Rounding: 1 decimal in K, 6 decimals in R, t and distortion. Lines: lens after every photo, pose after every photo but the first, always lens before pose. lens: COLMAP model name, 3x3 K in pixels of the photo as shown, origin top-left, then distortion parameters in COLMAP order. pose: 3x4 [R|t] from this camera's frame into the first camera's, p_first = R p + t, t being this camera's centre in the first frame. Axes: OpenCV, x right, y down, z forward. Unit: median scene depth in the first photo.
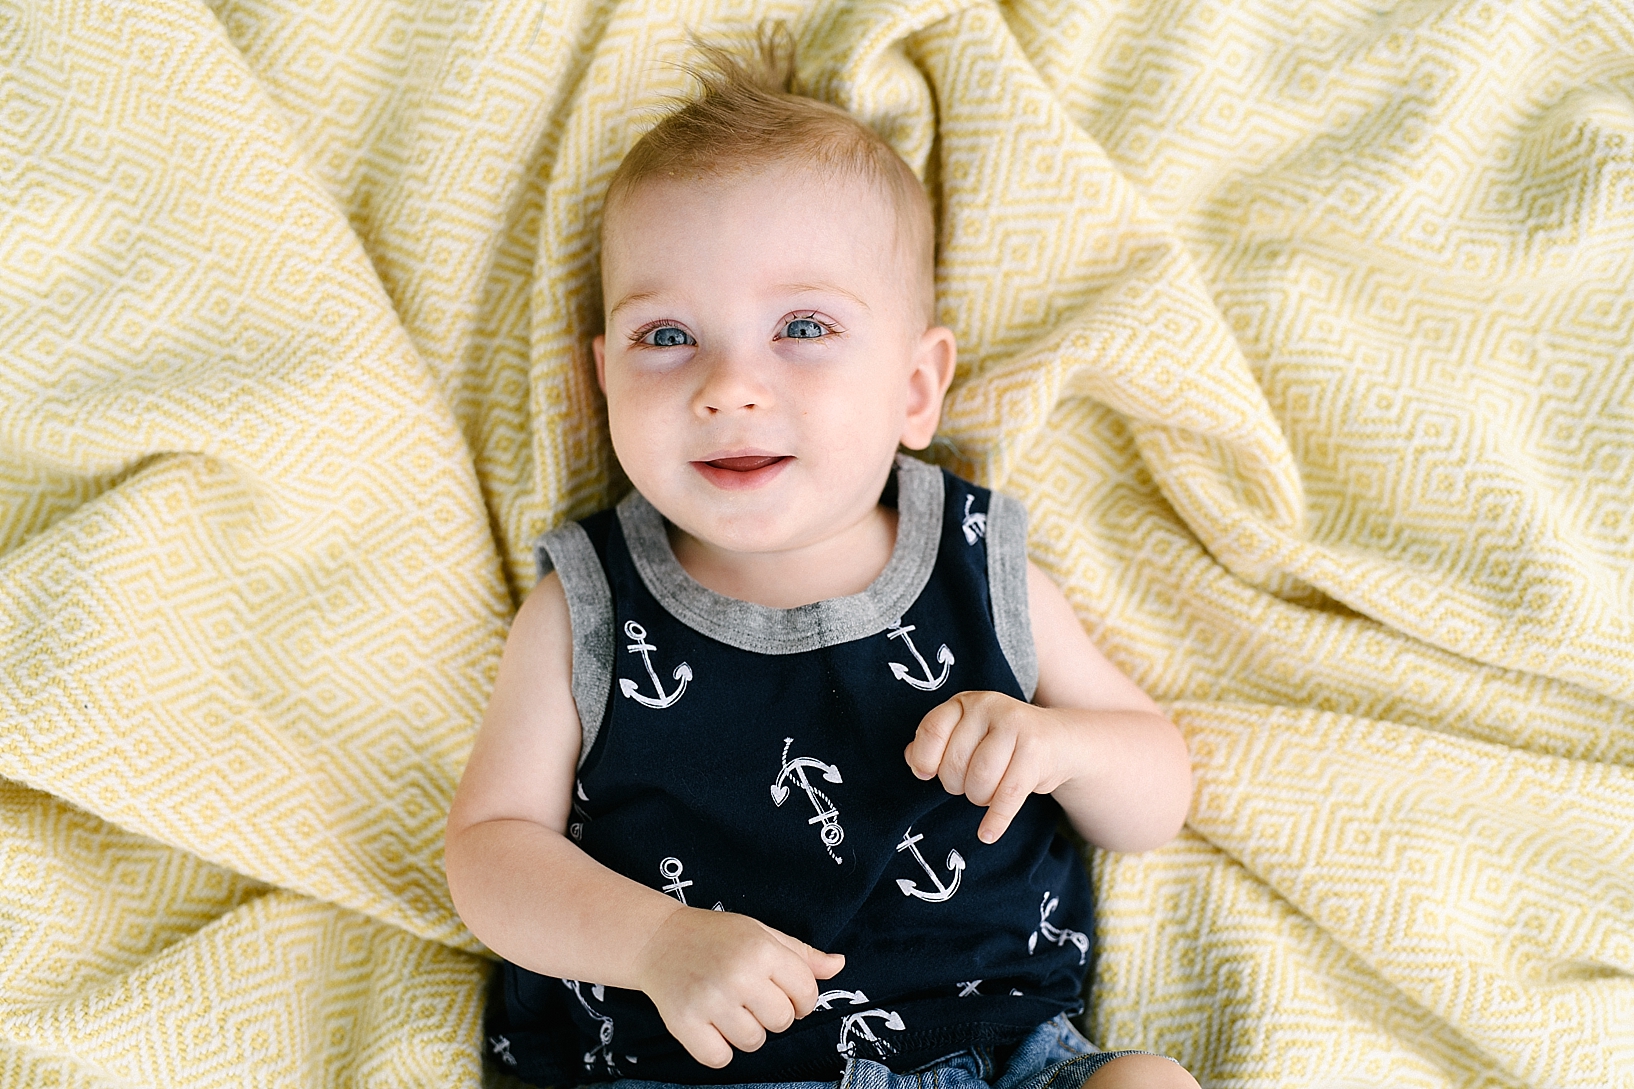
lens RADIAL K [[2474.3, 0, 817.0], [0, 2474.3, 544.5], [0, 0, 1]] dist [0.045965, -0.126451]
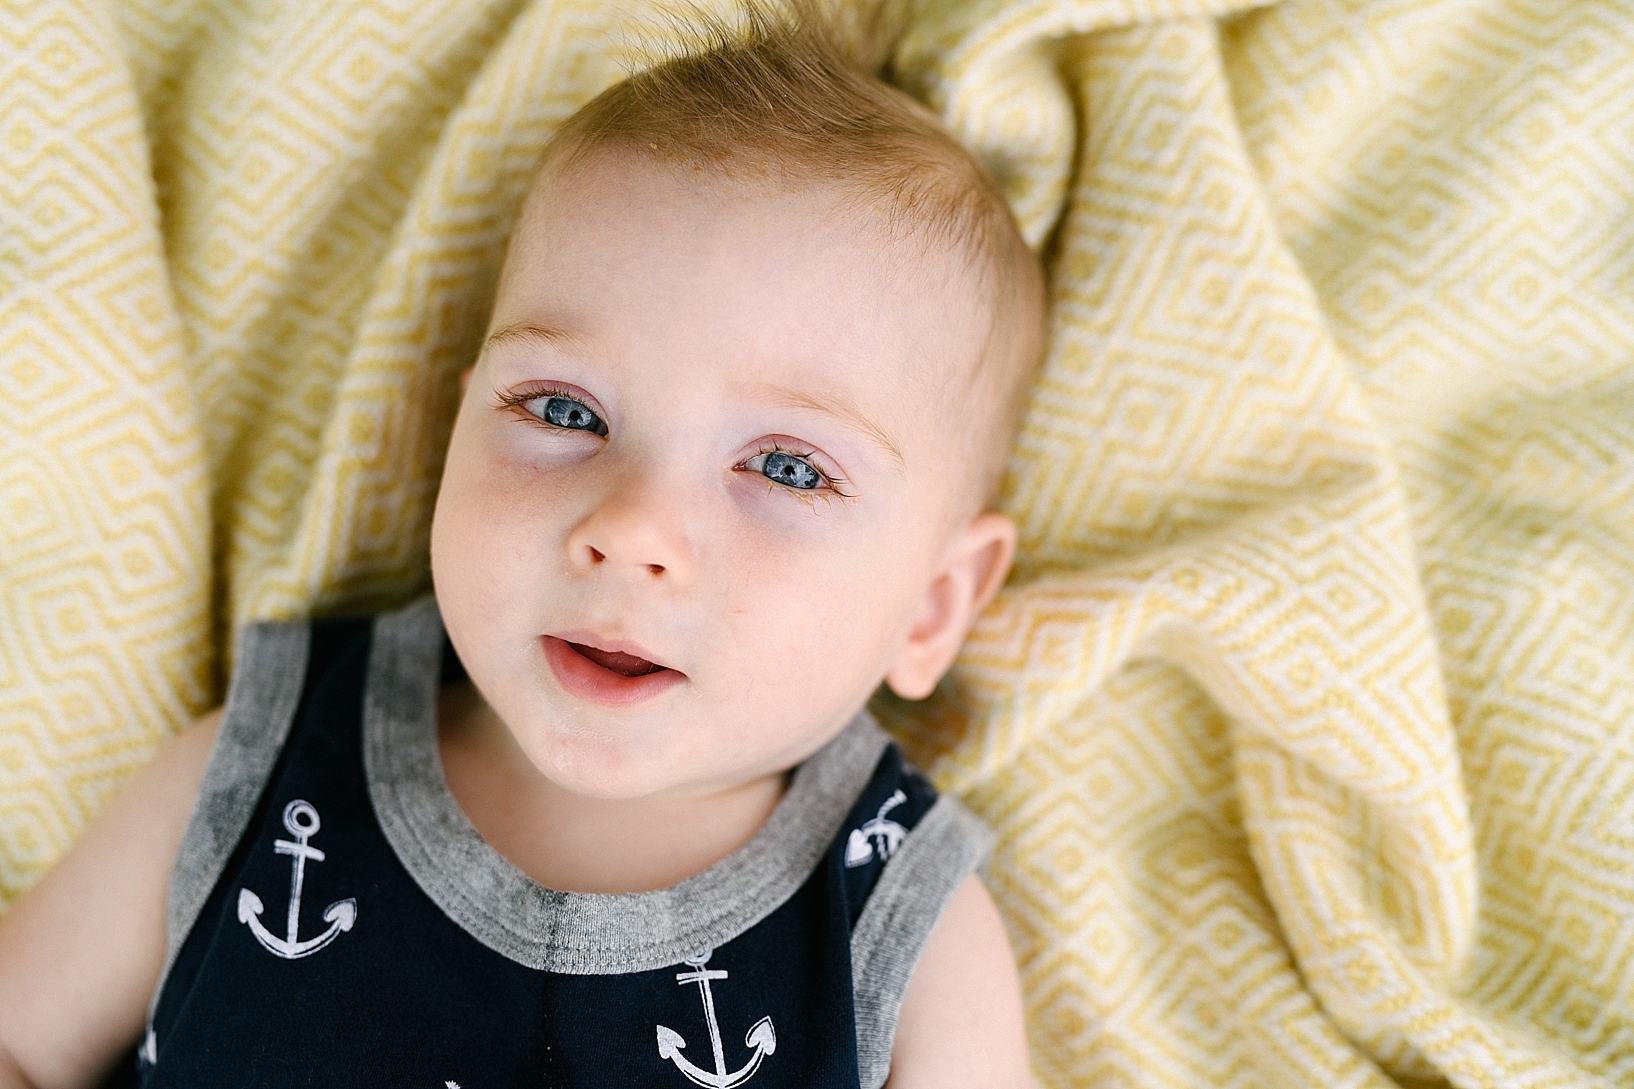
lens RADIAL K [[2474.3, 0, 817.0], [0, 2474.3, 544.5], [0, 0, 1]] dist [0.045965, -0.126451]
pose [[0.955630, 0.279895, -0.091809, 0.071077], [-0.282576, 0.959088, -0.017365, -0.052569], [0.083193, 0.042538, 0.995625, 0.371440]]
